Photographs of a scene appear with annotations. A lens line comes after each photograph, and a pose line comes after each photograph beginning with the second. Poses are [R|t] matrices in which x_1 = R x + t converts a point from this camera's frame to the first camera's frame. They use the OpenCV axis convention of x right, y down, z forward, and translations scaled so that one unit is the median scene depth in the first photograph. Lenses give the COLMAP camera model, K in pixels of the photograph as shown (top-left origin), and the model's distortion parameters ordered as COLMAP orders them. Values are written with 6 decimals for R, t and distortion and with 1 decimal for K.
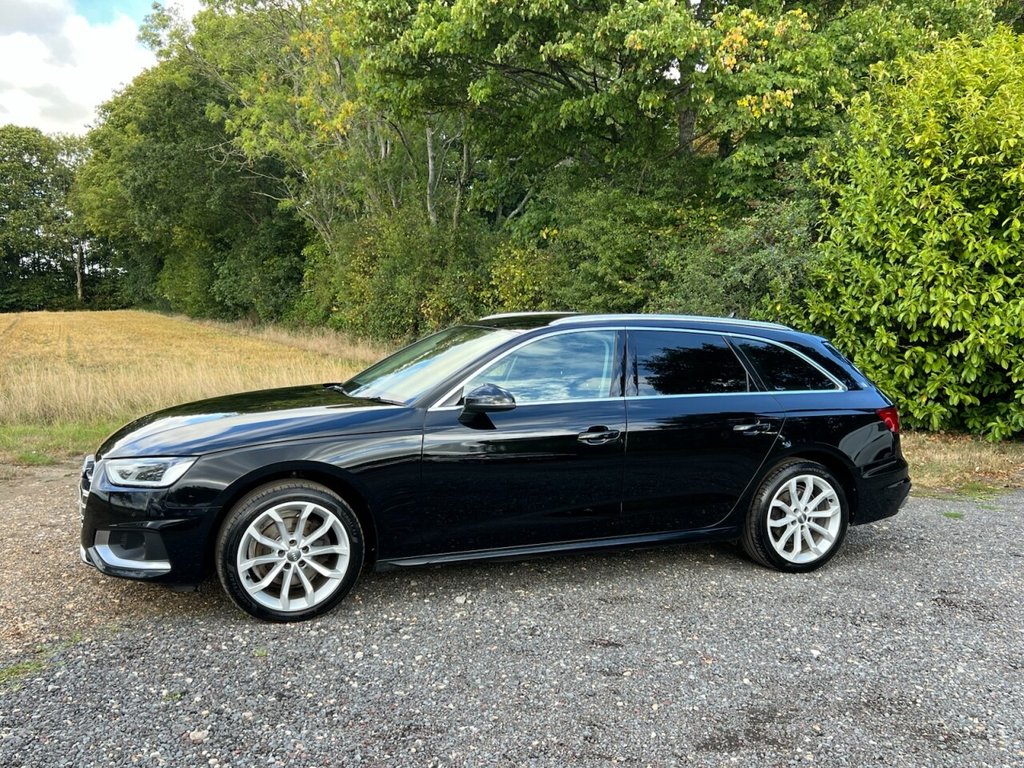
lens RADIAL K [[966.8, 0, 519.9], [0, 966.8, 379.7], [0, 0, 1]] dist [0.031569, 0.000000]
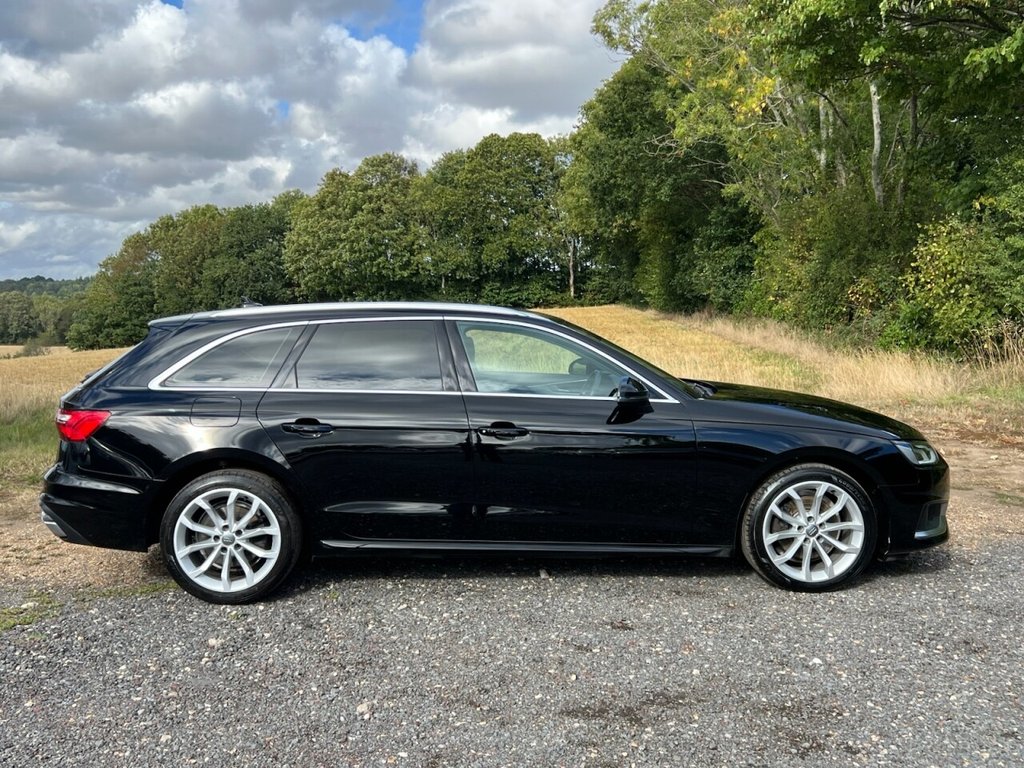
lens RADIAL K [[1043.0, 0, 521.2], [0, 1043.0, 381.1], [0, 0, 1]] dist [0.033150, 0.000000]
pose [[0.882875, 0.009806, -0.469506, 0.175929], [-0.007250, 0.999947, 0.007252, 0.001581], [0.469552, -0.002998, 0.882900, -0.009693]]
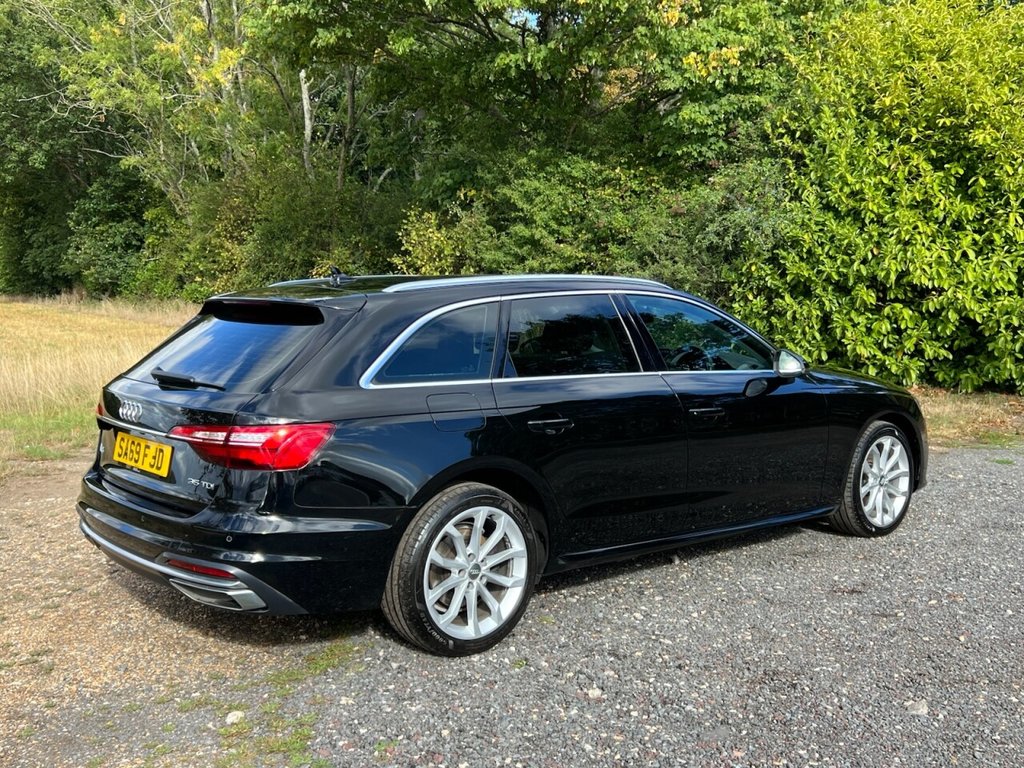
lens RADIAL K [[1043.0, 0, 520.3], [0, 1043.0, 366.6], [0, 0, 1]] dist [0.033150, 0.000000]
pose [[0.985795, -0.035442, 0.164170, -0.150254], [0.032800, 0.999285, 0.018780, -0.001572], [-0.164718, -0.013129, 0.986253, -0.021262]]
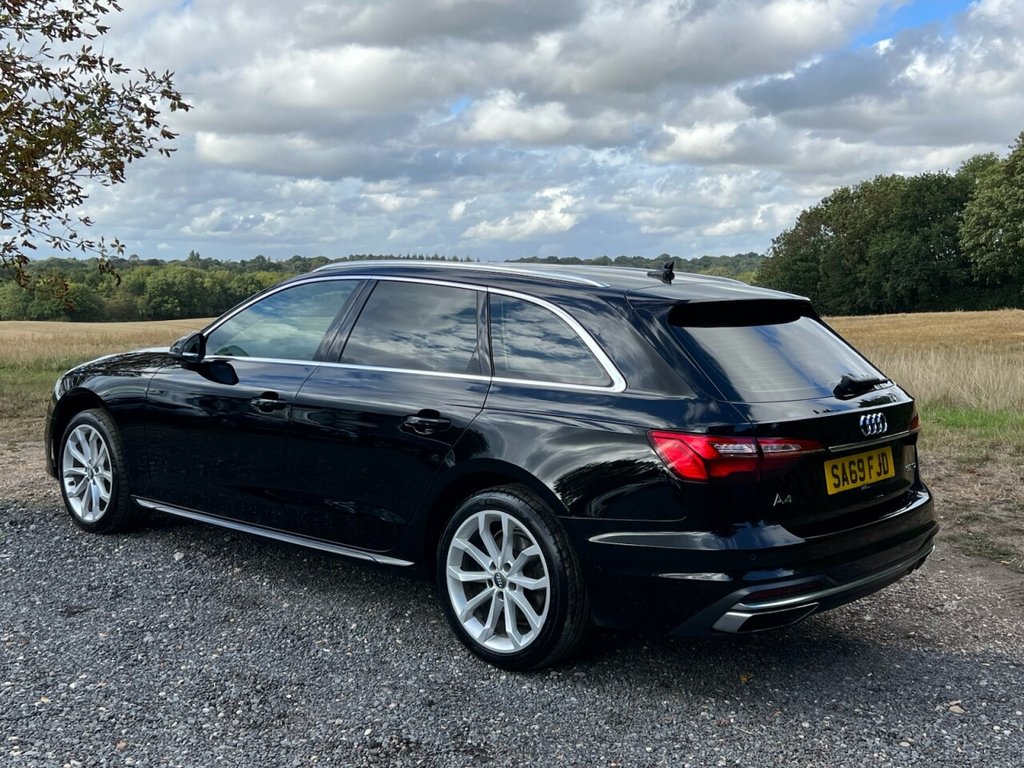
lens RADIAL K [[1142.8, 0, 518.3], [0, 1142.8, 389.8], [0, 0, 1]] dist [0.043828, 0.000000]
pose [[0.444550, 0.080480, -0.892131, 0.418345], [-0.076527, 0.995727, 0.051692, -0.008020], [0.892479, 0.045293, 0.448809, 0.299573]]
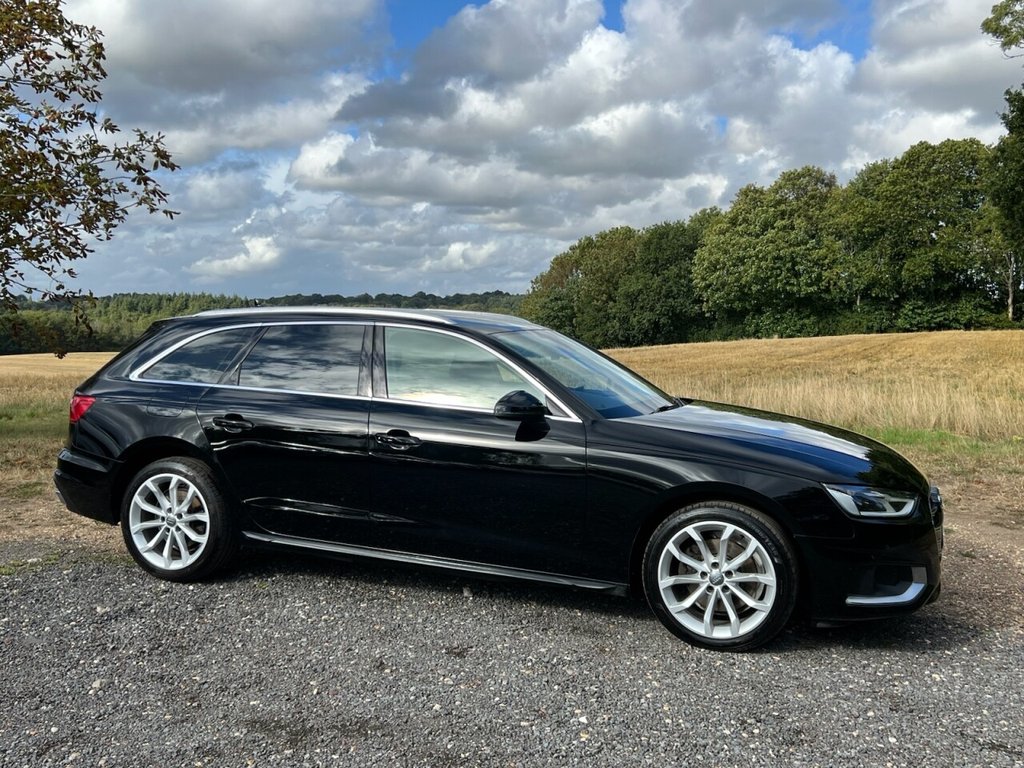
lens RADIAL K [[1043.0, 0, 515.6], [0, 1043.0, 388.5], [0, 0, 1]] dist [0.033150, 0.000000]
pose [[0.624117, 0.044478, -0.780064, 0.318489], [-0.056578, 0.998330, 0.011656, -0.002576], [0.779279, 0.036860, 0.625592, 0.129753]]
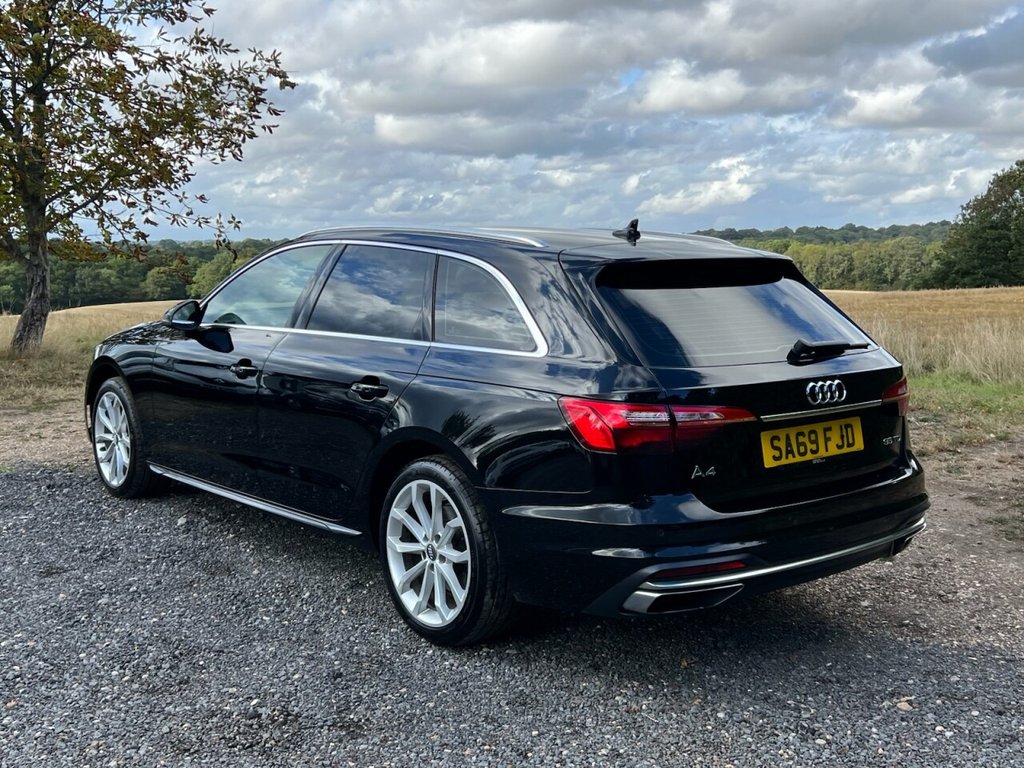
lens RADIAL K [[1142.8, 0, 515.1], [0, 1142.8, 389.2], [0, 0, 1]] dist [0.043828, 0.000000]
pose [[0.302207, 0.100775, -0.947901, 0.430425], [-0.068153, 0.994136, 0.083962, -0.009286], [0.950803, 0.039228, 0.307303, 0.367248]]
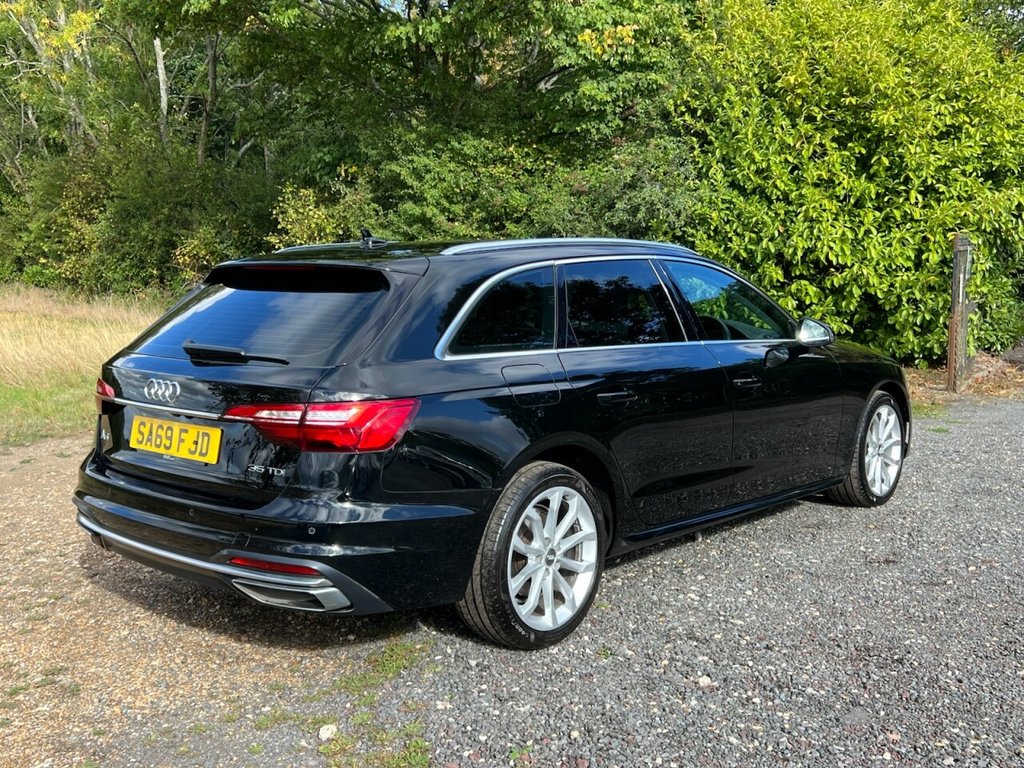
lens RADIAL K [[1043.0, 0, 518.9], [0, 1043.0, 370.9], [0, 0, 1]] dist [0.033150, 0.000000]
pose [[0.950864, -0.054996, 0.304686, -0.209214], [0.043840, 0.998098, 0.043340, 0.000981], [-0.306490, -0.027853, 0.951466, 0.018916]]
